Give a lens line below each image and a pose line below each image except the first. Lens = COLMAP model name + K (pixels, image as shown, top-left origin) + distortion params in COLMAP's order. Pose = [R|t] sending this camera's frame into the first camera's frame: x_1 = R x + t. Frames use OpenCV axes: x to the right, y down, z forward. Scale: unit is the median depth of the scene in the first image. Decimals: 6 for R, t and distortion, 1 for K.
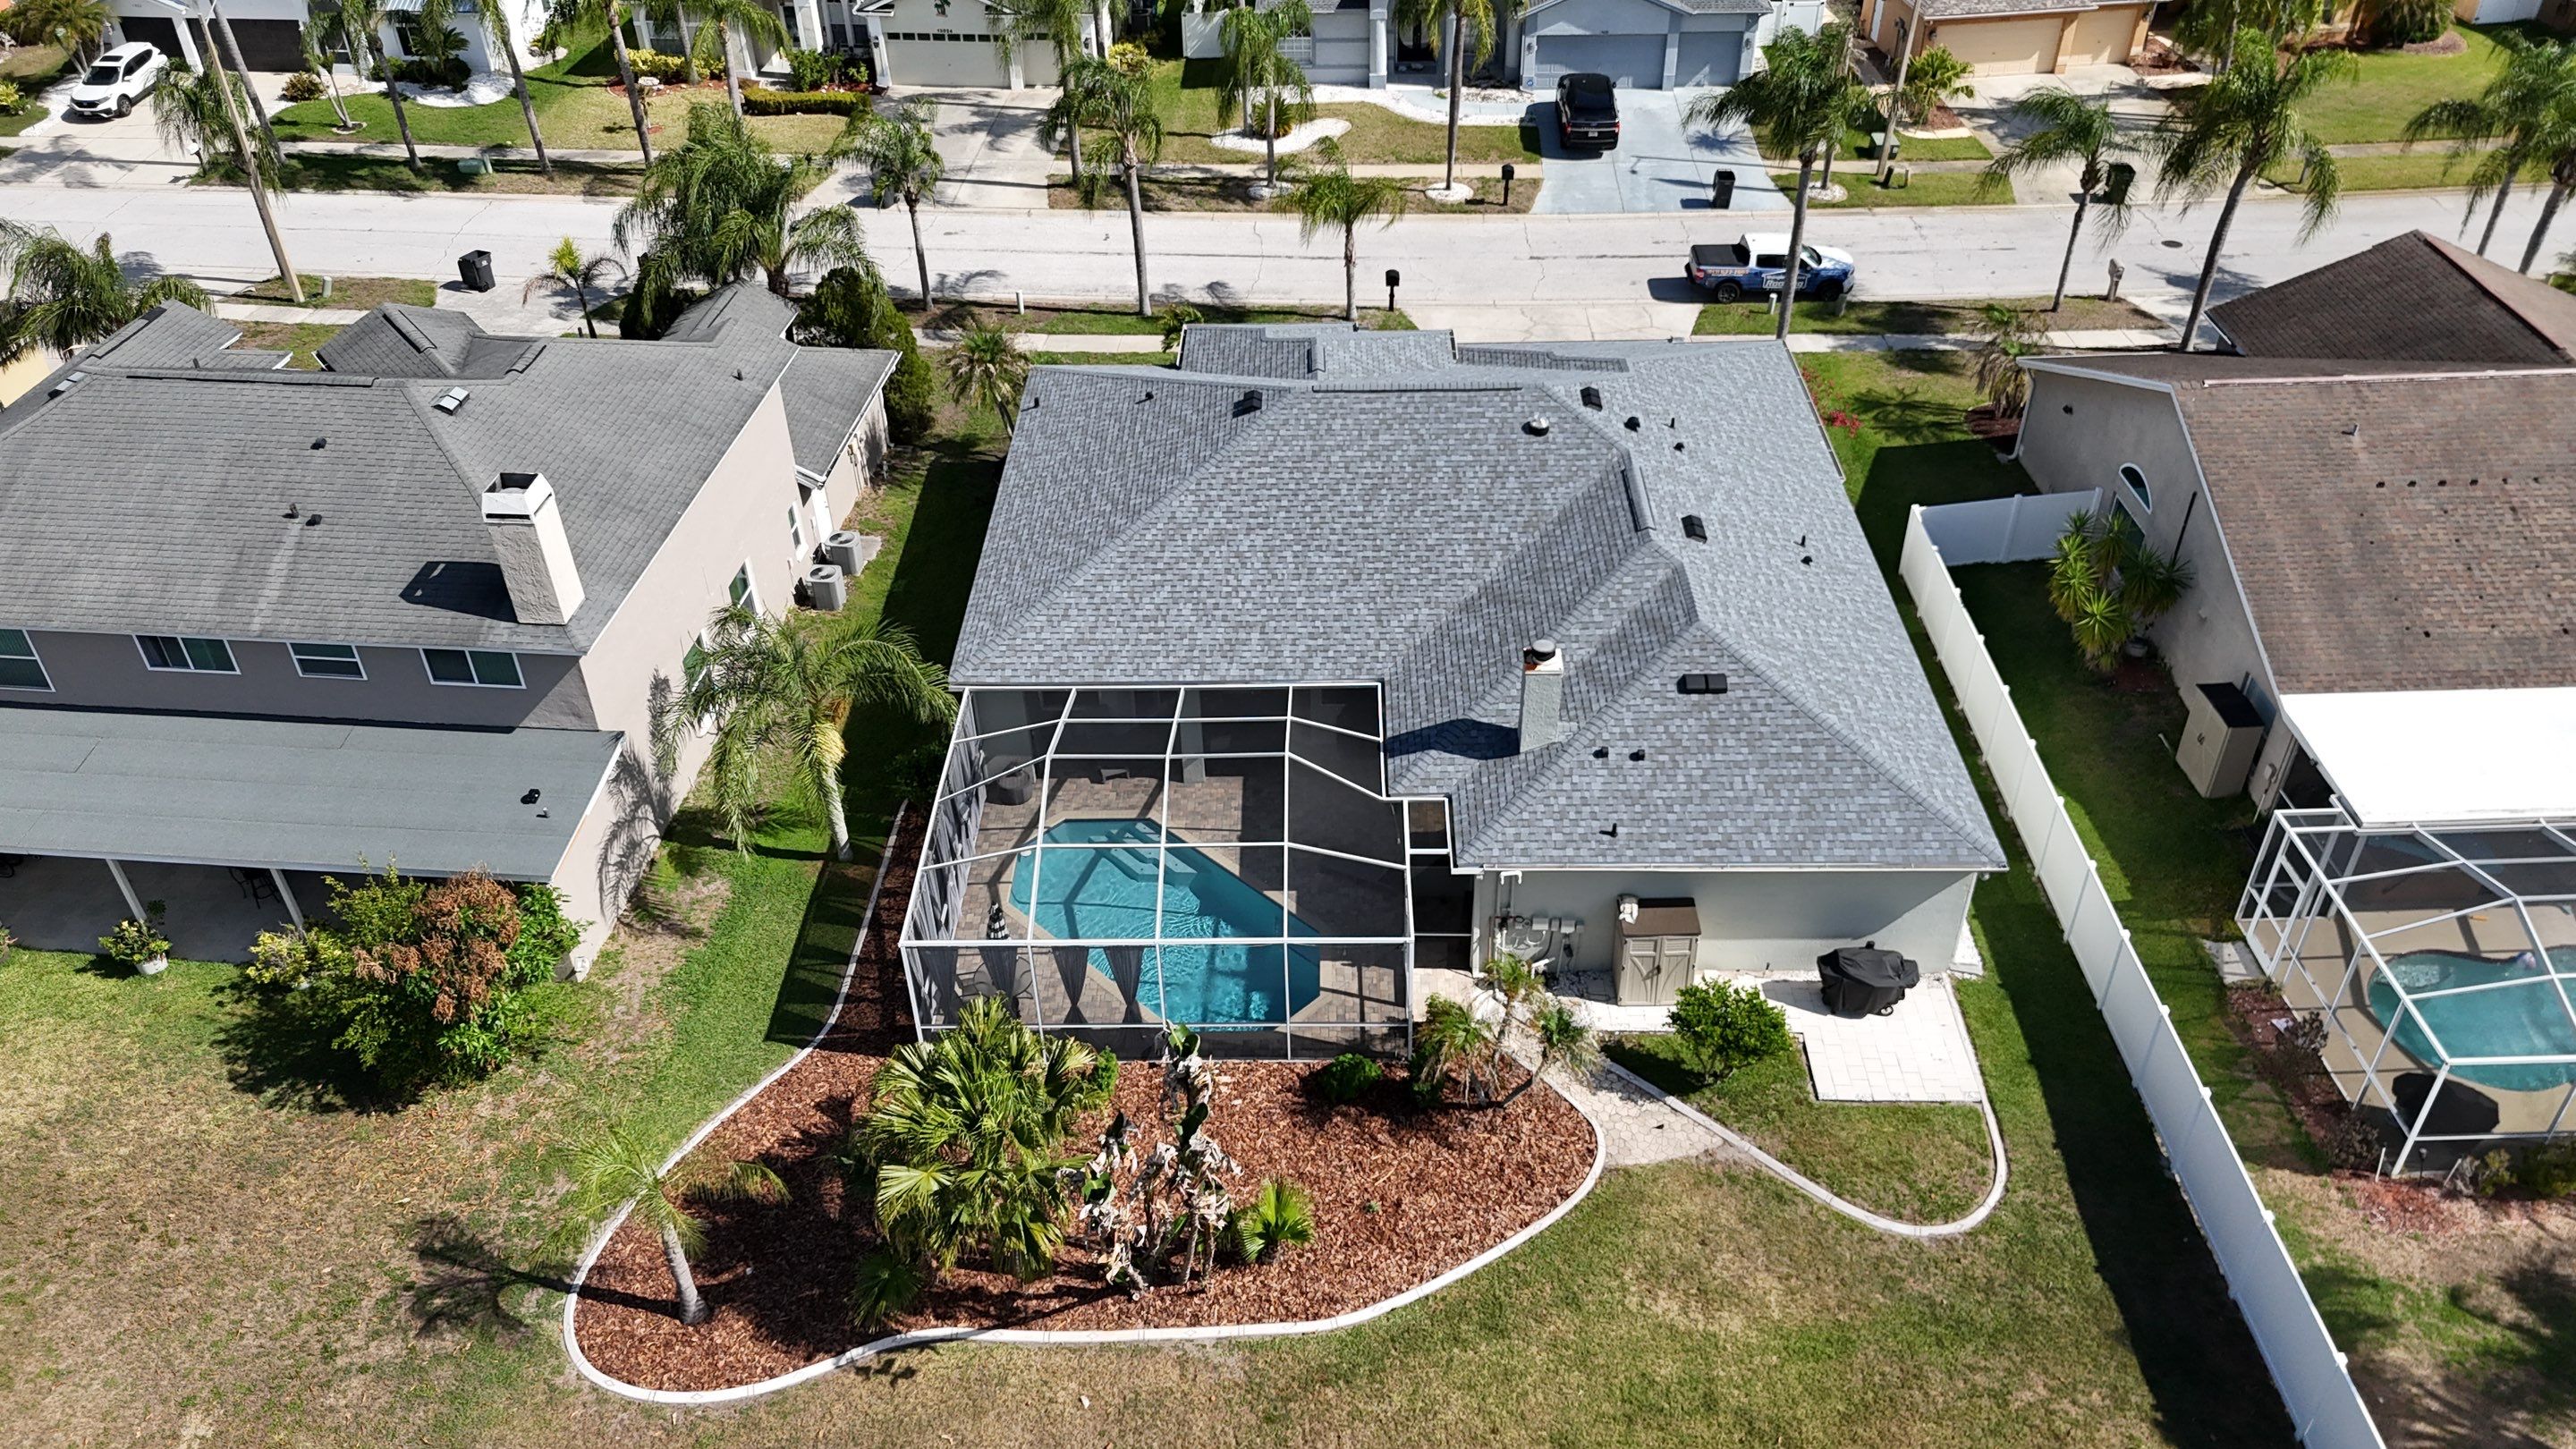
lens RADIAL K [[1888.7, 0, 1278.6], [0, 1888.7, 727.6], [0, 0, 1]] dist [0.057509, -0.046855]
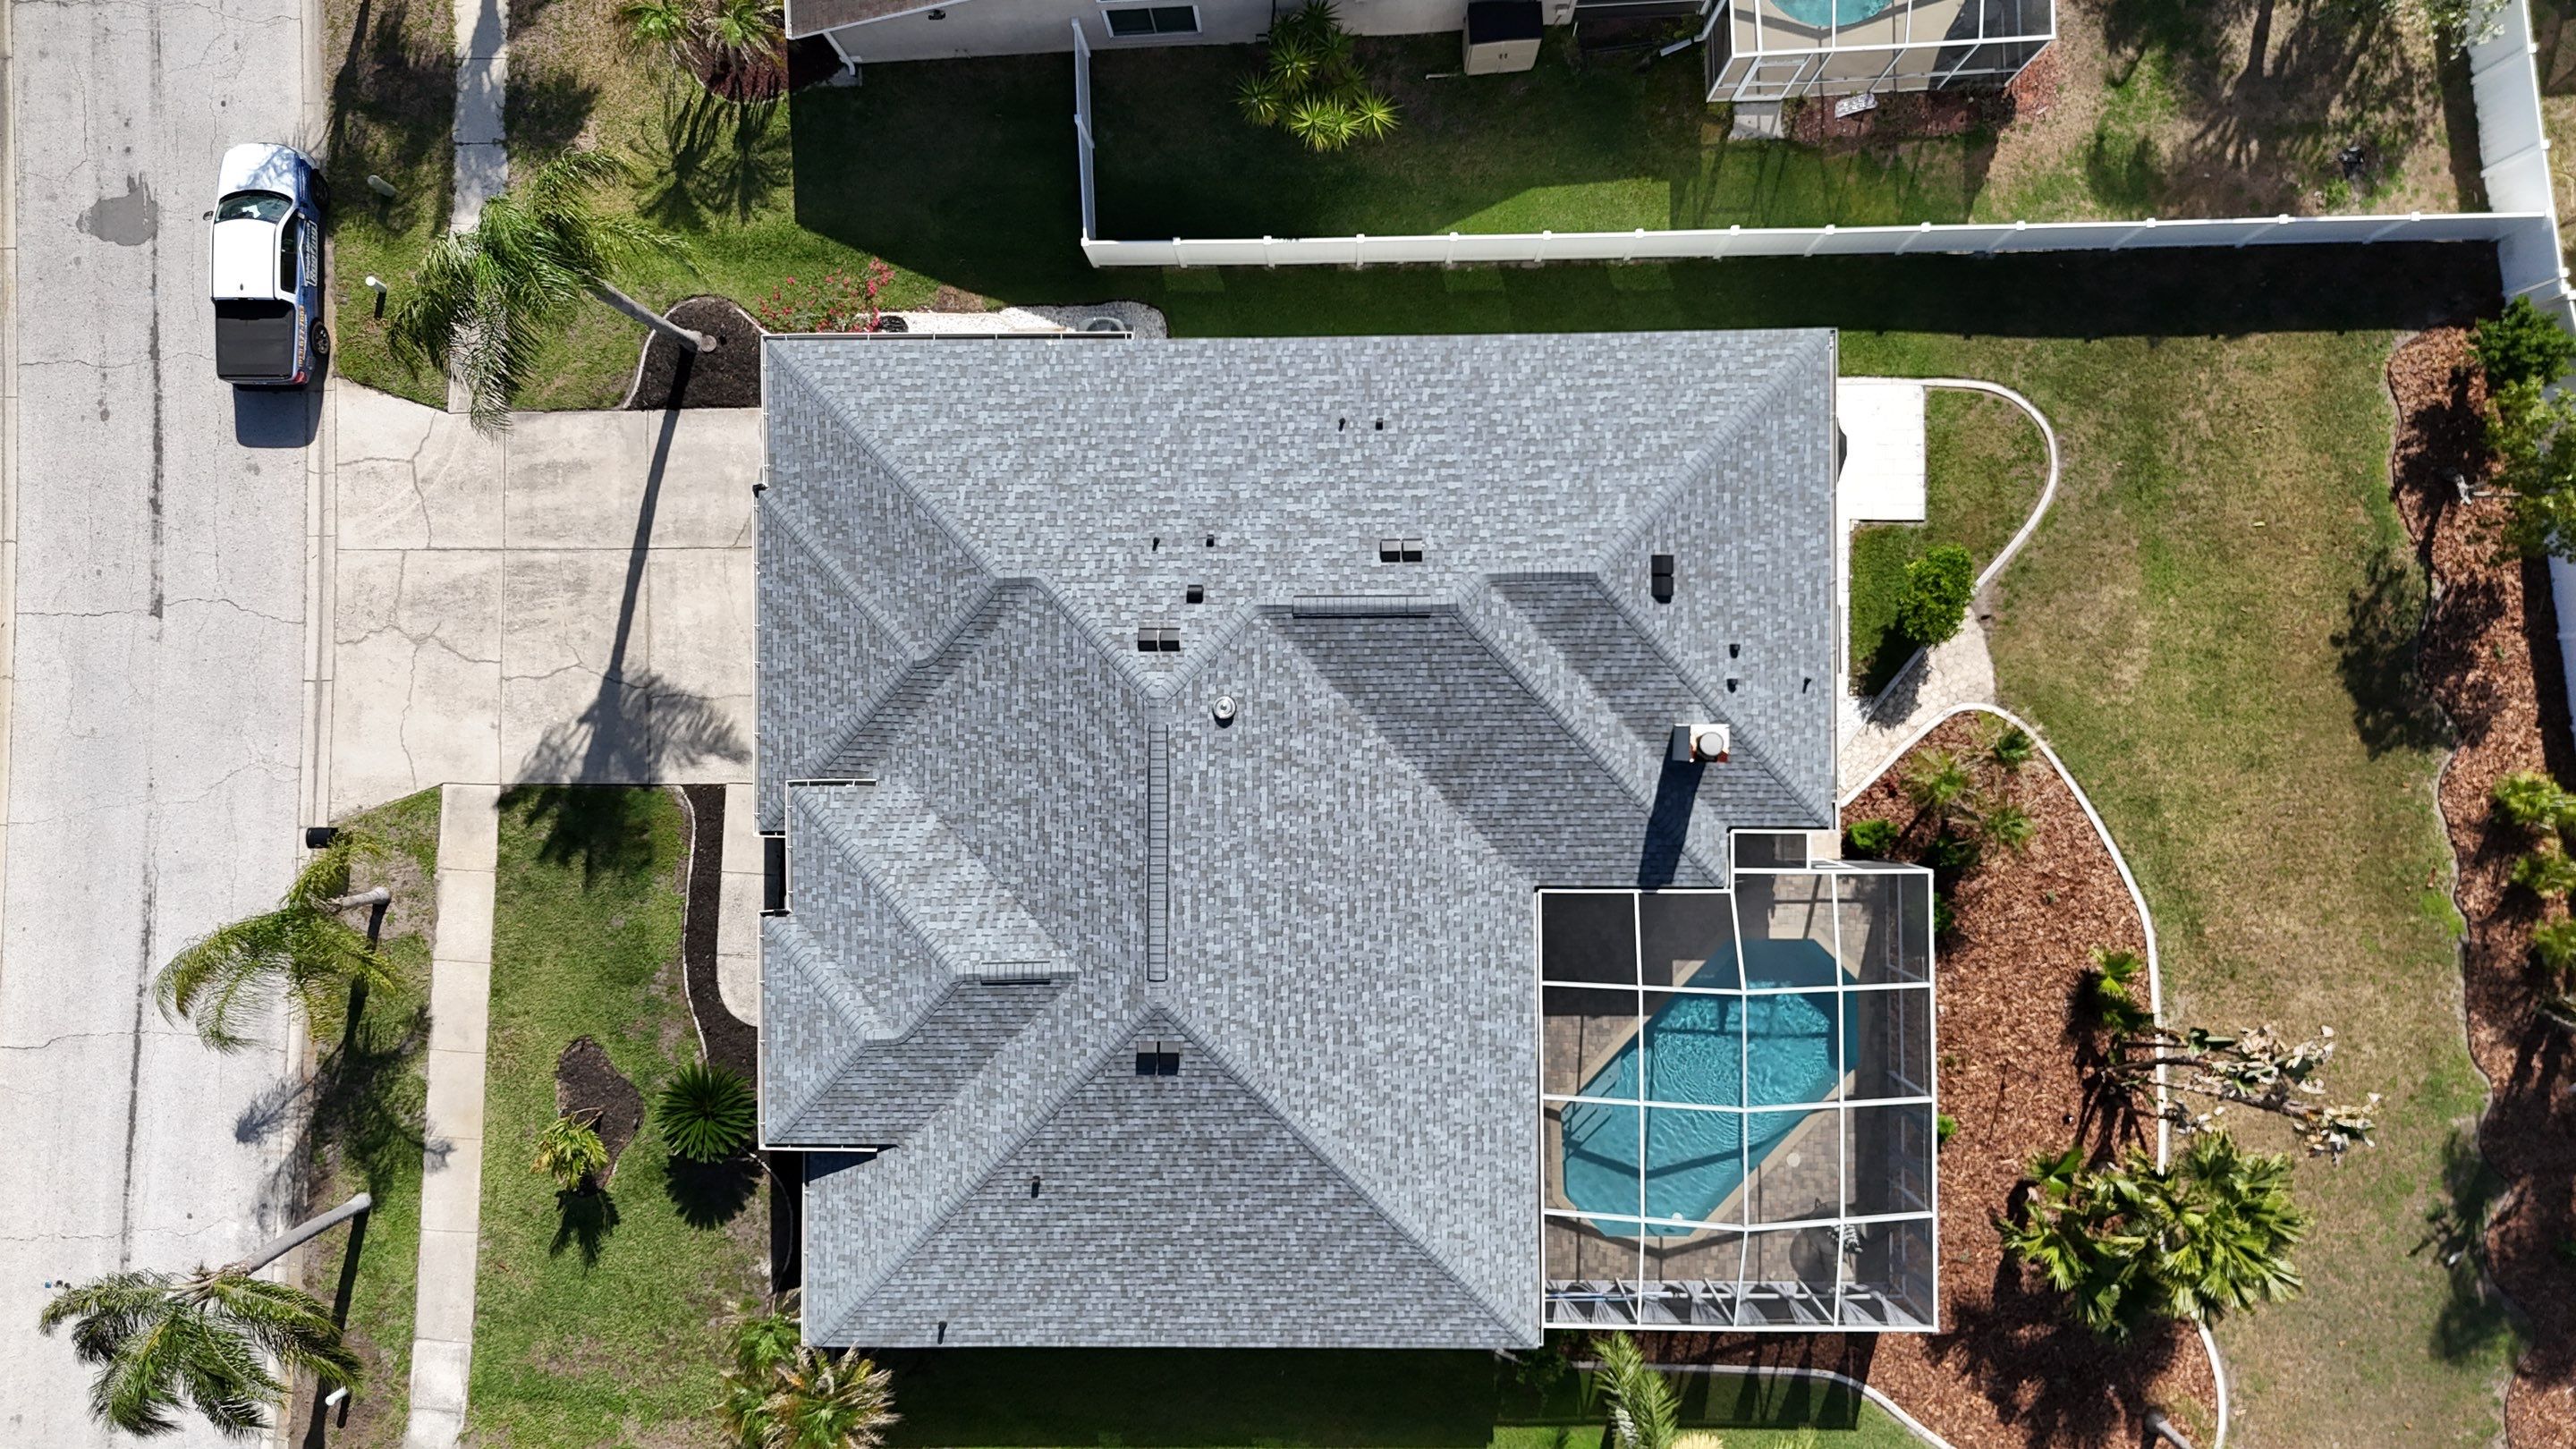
lens RADIAL K [[1888.7, 0, 1278.6], [0, 1888.7, 727.6], [0, 0, 1]] dist [0.057509, -0.046855]
pose [[-0.023450, -0.999442, 0.023794, 0.128955], [0.626339, 0.003863, 0.779541, -0.943402], [-0.779198, 0.033183, 0.625899, 0.548183]]
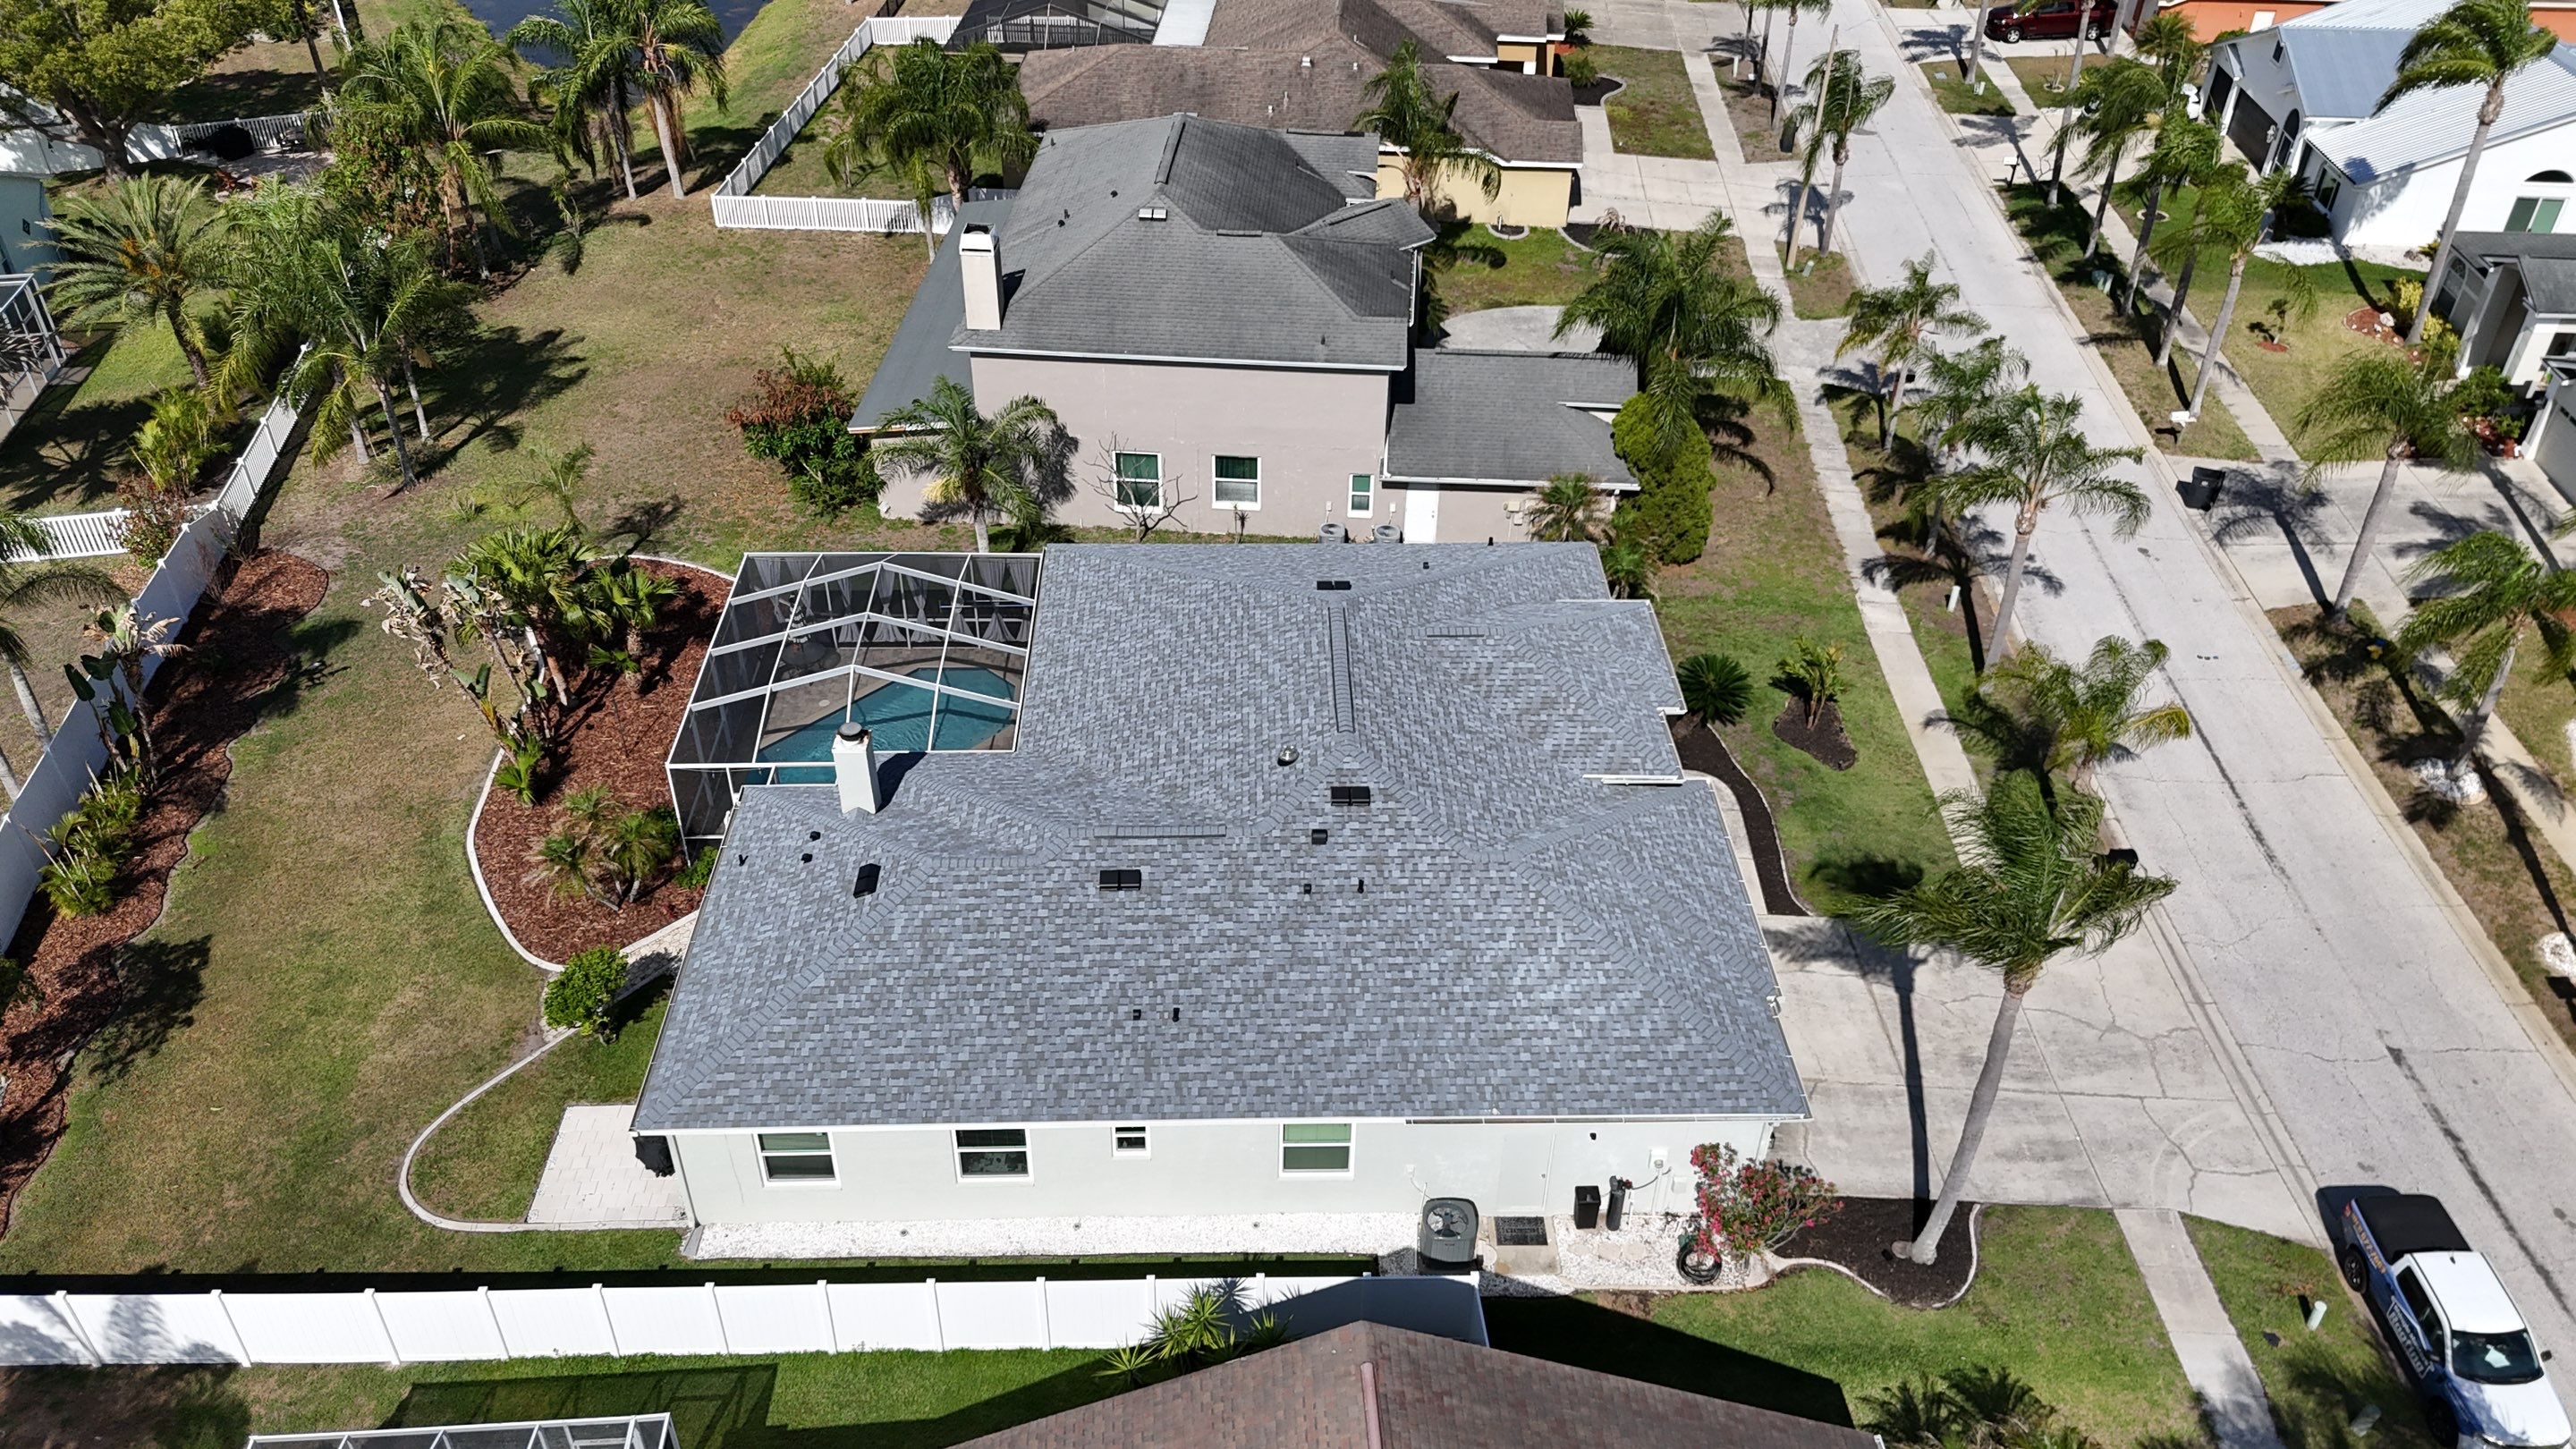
lens RADIAL K [[1888.7, 0, 1278.6], [0, 1888.7, 727.6], [0, 0, 1]] dist [0.057509, -0.046855]
pose [[0.043513, 0.618727, -0.784400, 1.006576], [-0.613839, 0.636019, 0.467634, -0.706636], [0.788231, 0.461147, 0.407475, 0.733346]]
